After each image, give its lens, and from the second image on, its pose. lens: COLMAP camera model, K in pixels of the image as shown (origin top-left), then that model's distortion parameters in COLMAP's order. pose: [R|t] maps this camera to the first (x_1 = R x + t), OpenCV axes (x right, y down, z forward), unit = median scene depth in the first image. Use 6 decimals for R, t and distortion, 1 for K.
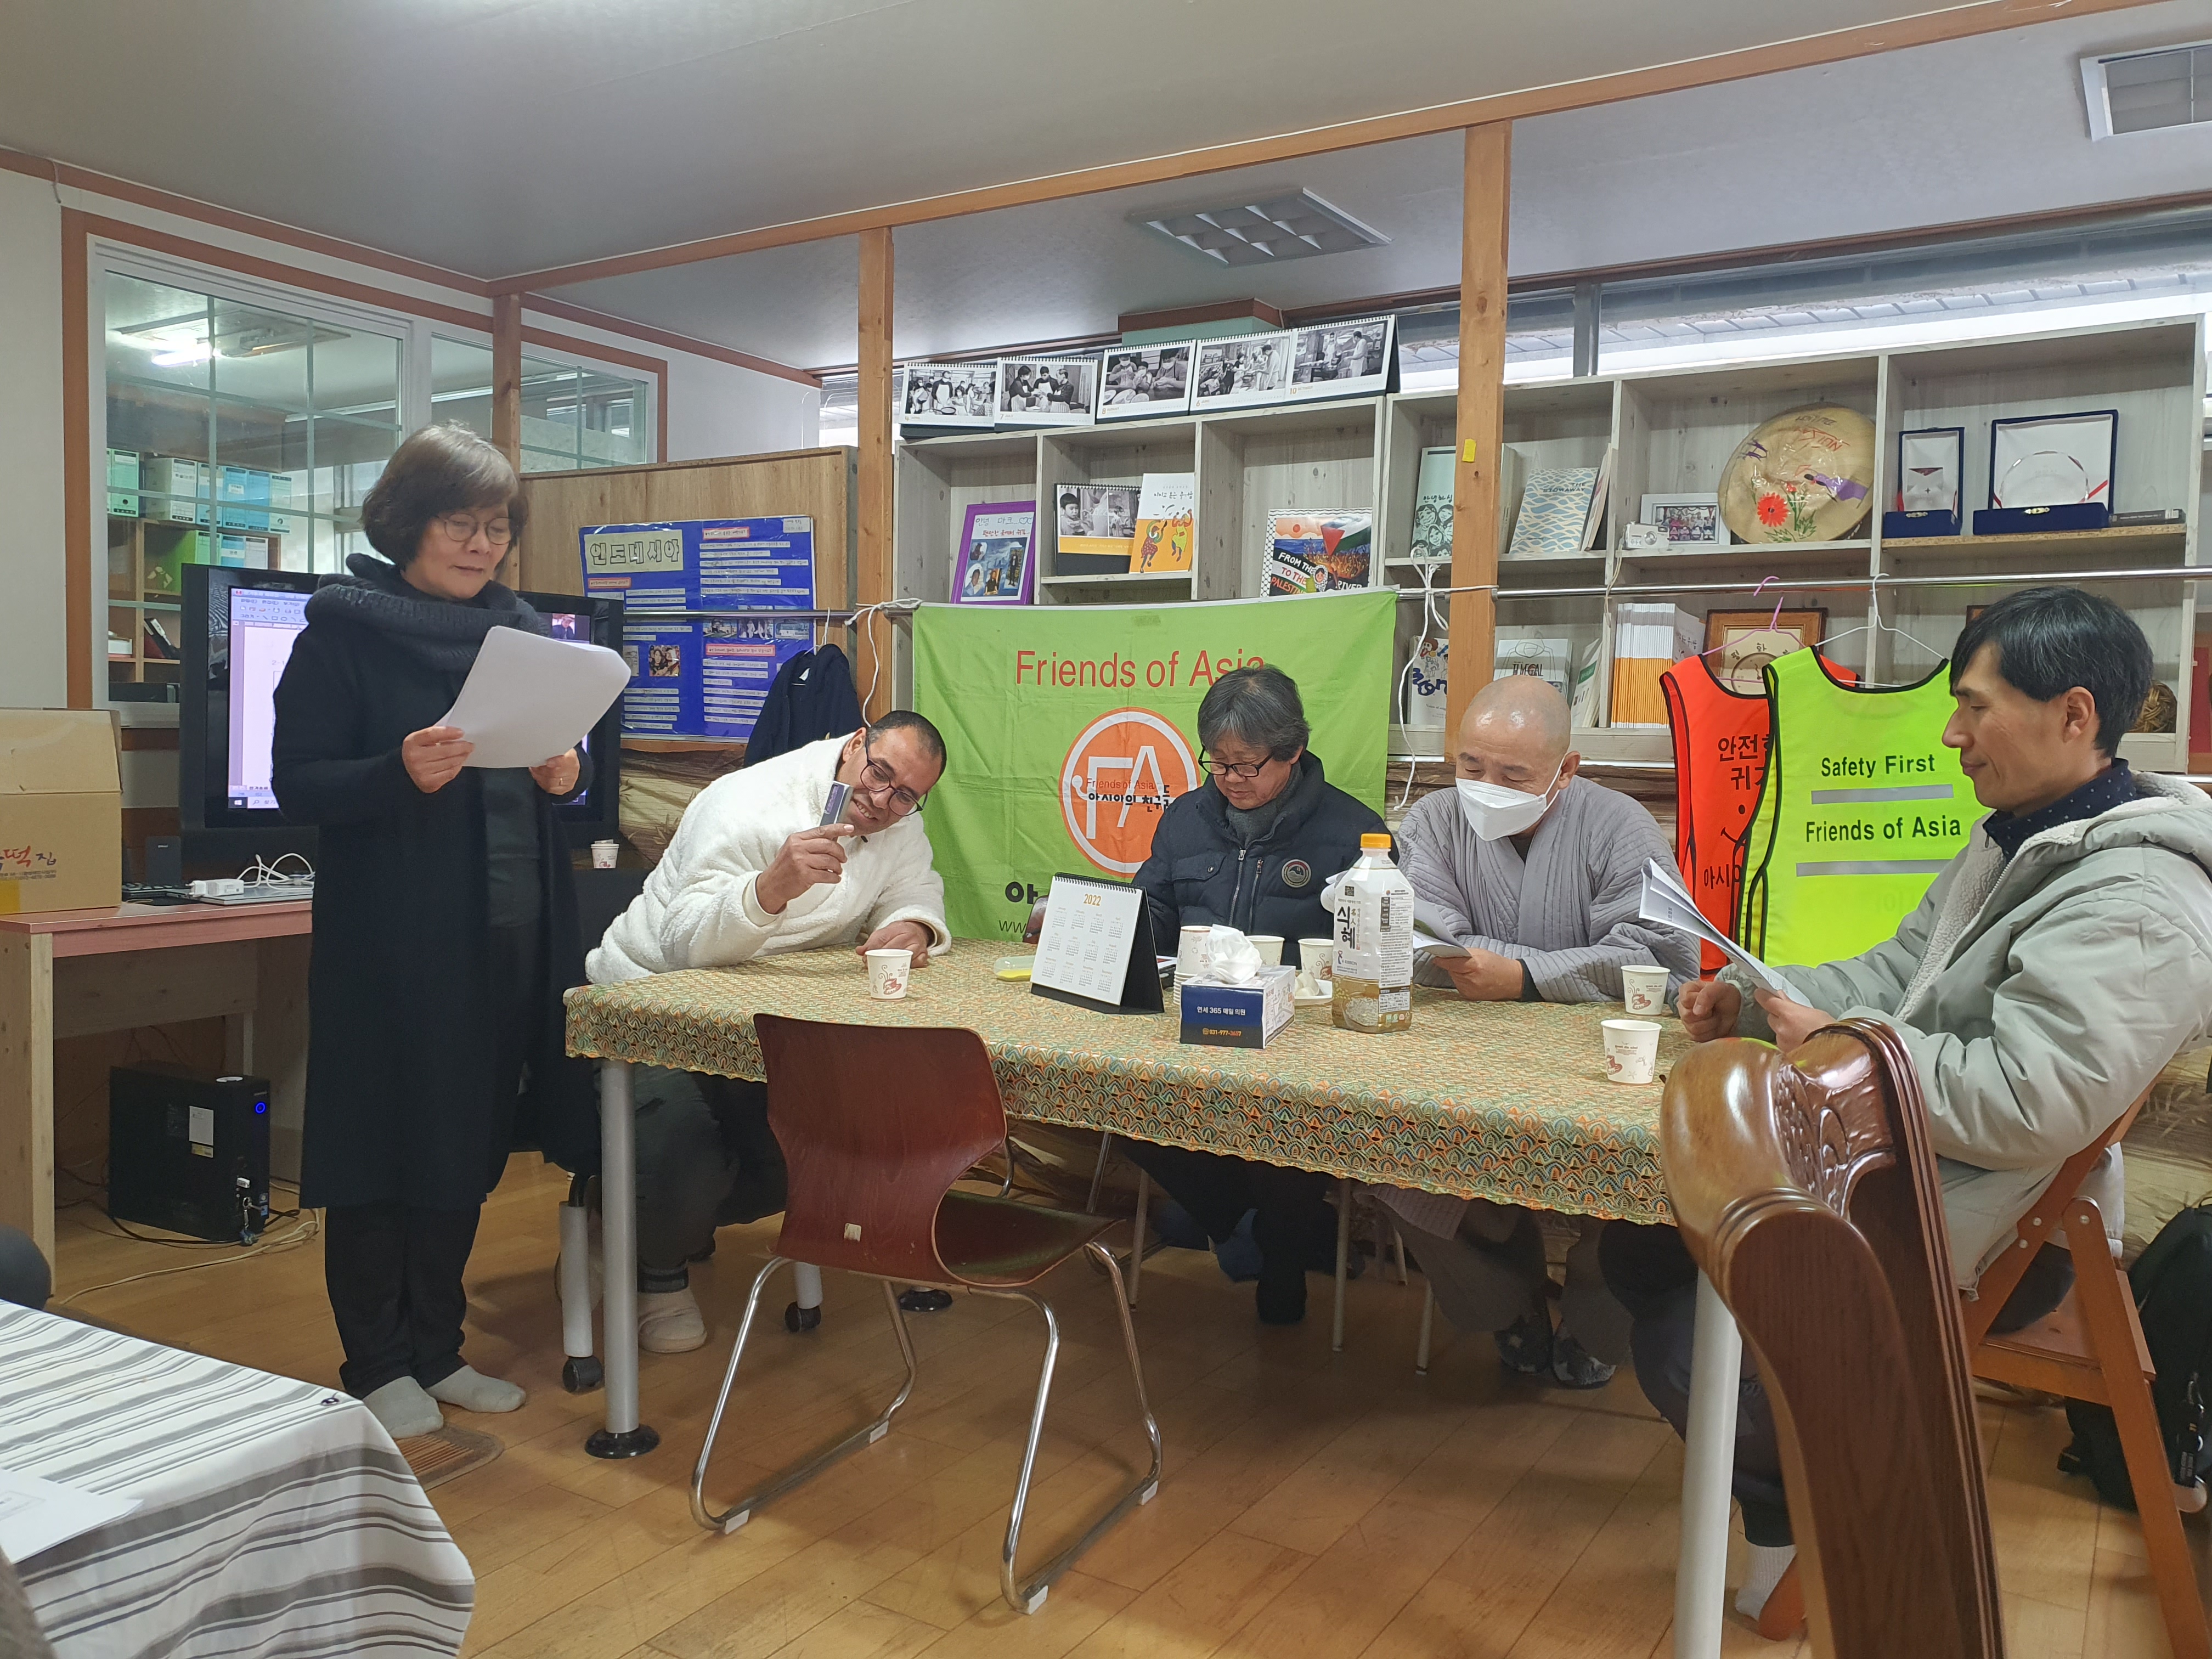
lens RADIAL K [[1718.9, 0, 1104.2], [0, 1718.9, 808.5], [0, 0, 1]] dist [0.150334, -0.368608]
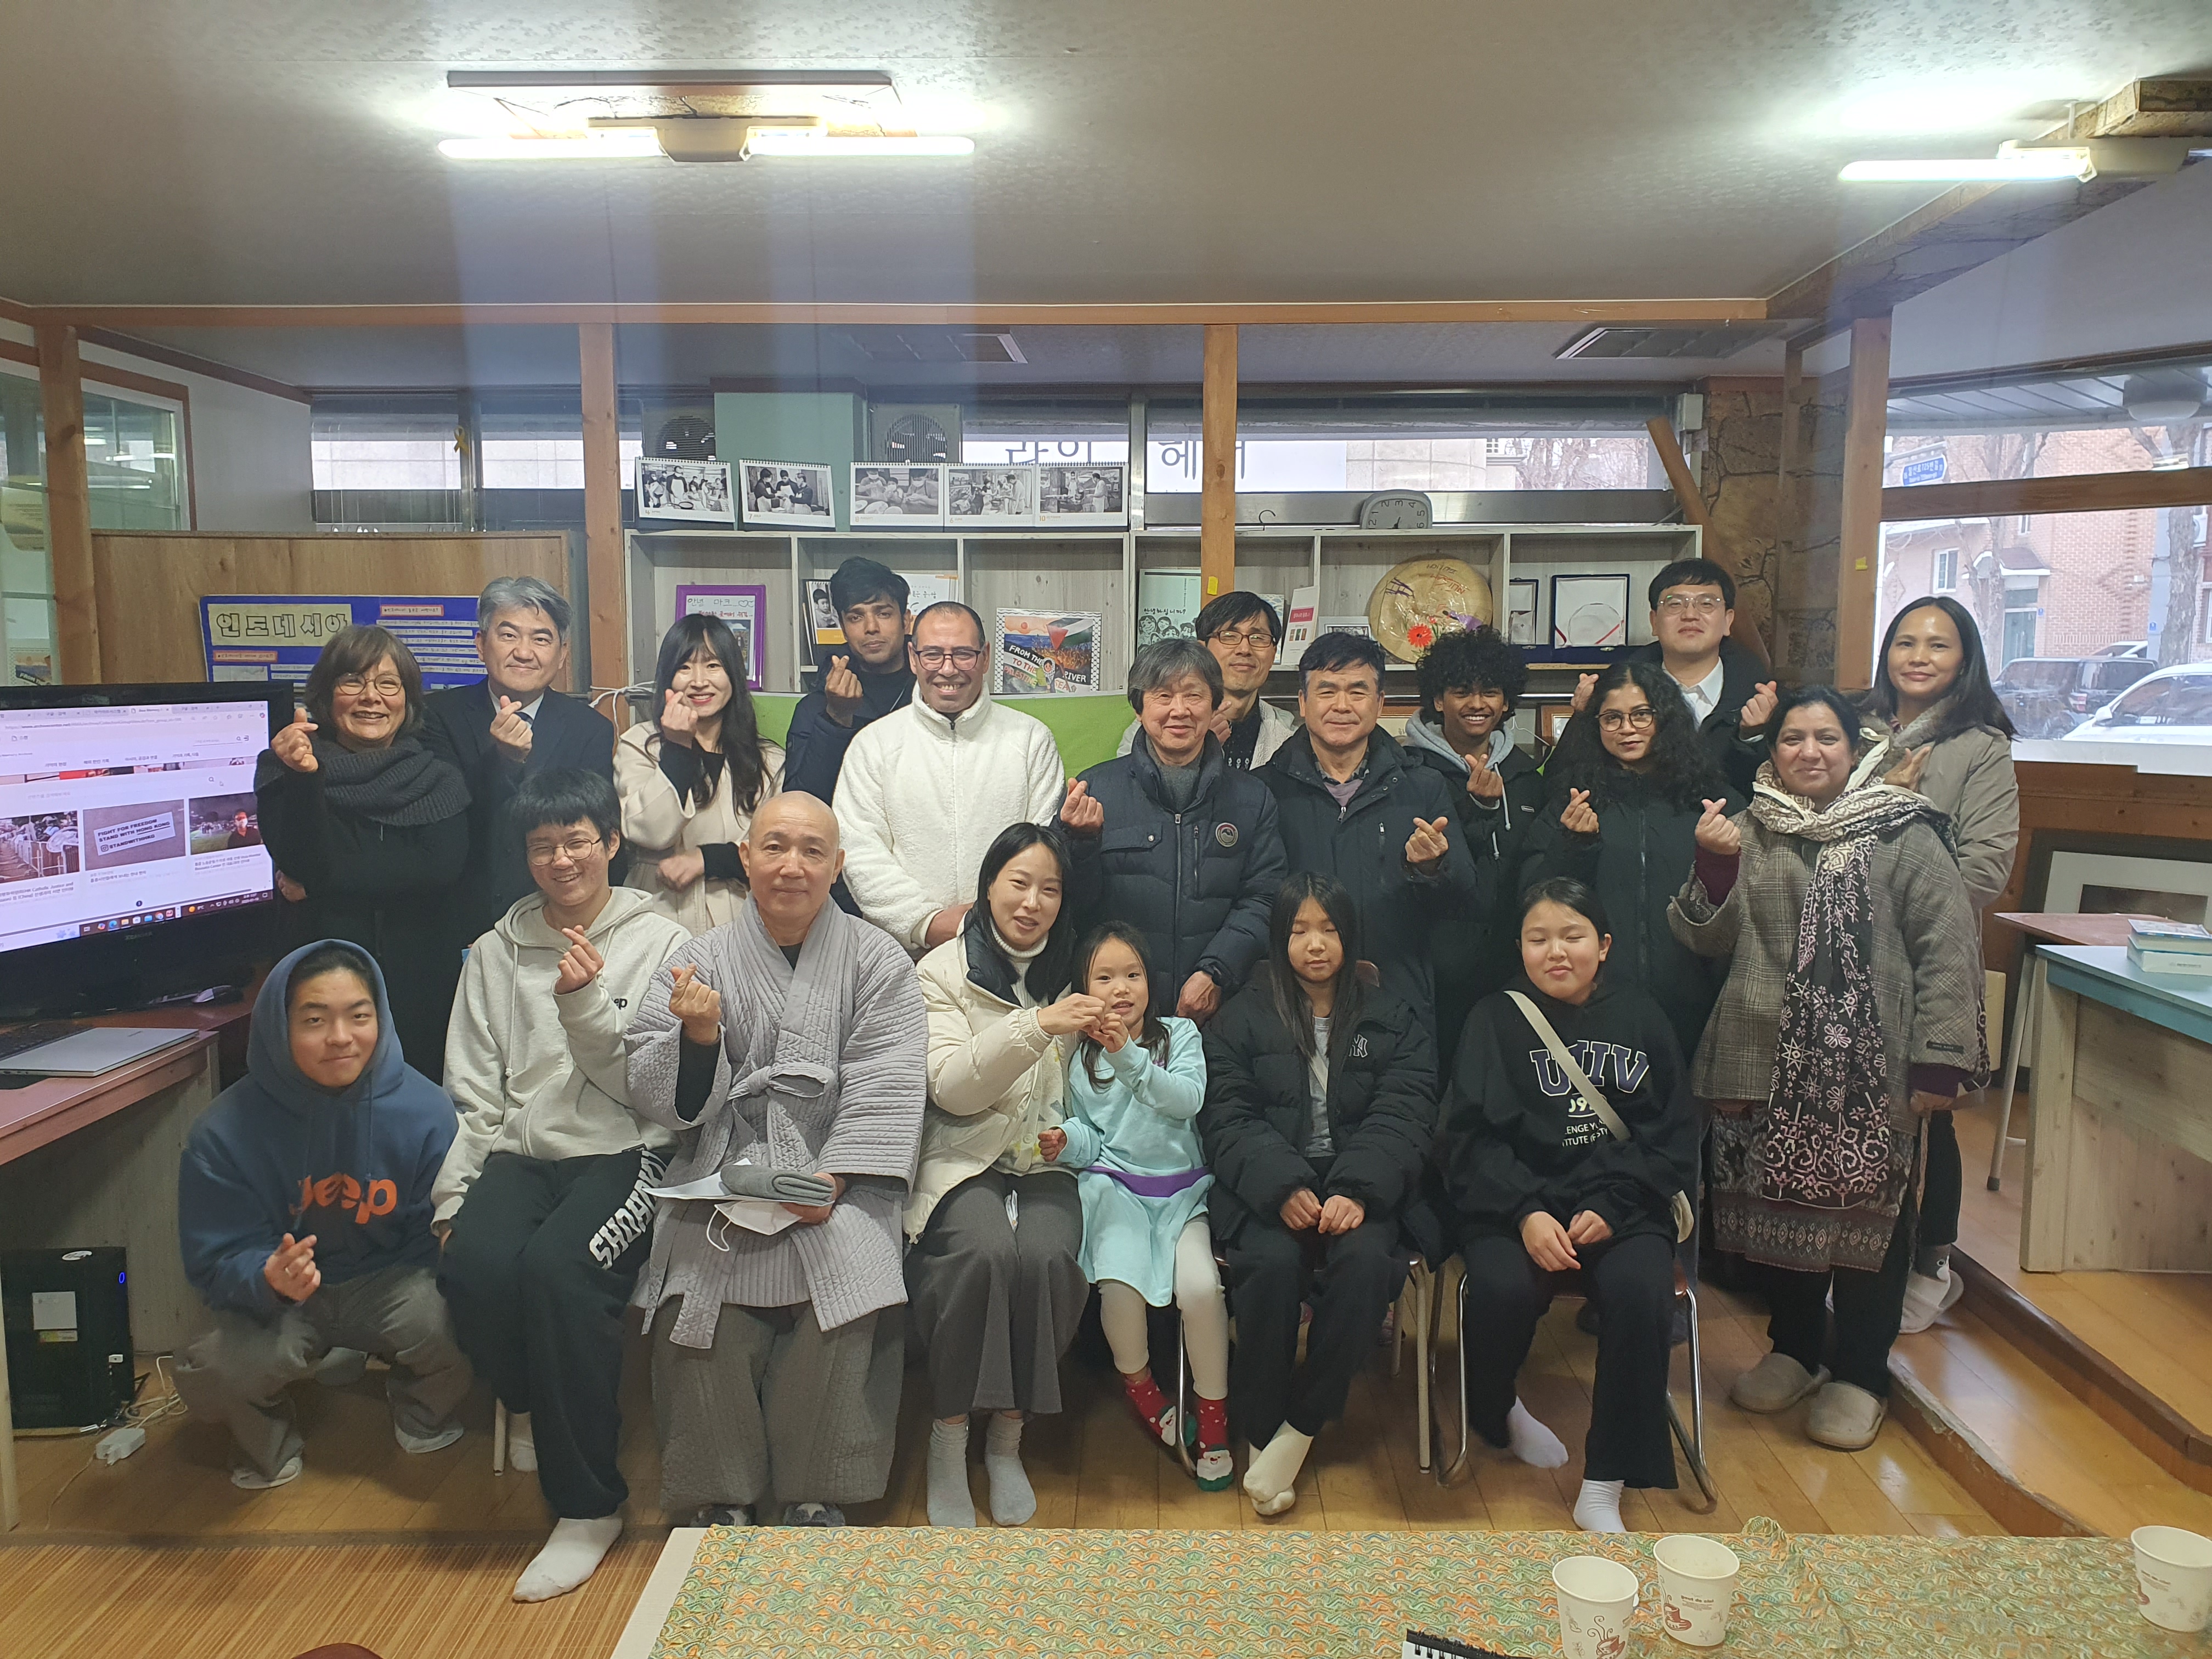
lens RADIAL K [[1718.9, 0, 1104.2], [0, 1718.9, 808.5], [0, 0, 1]] dist [0.150334, -0.368608]
pose [[0.862266, -0.068418, 0.501813, -0.425991], [0.038254, 0.996801, 0.070174, -0.113644], [-0.505009, -0.041312, 0.862125, -0.047498]]
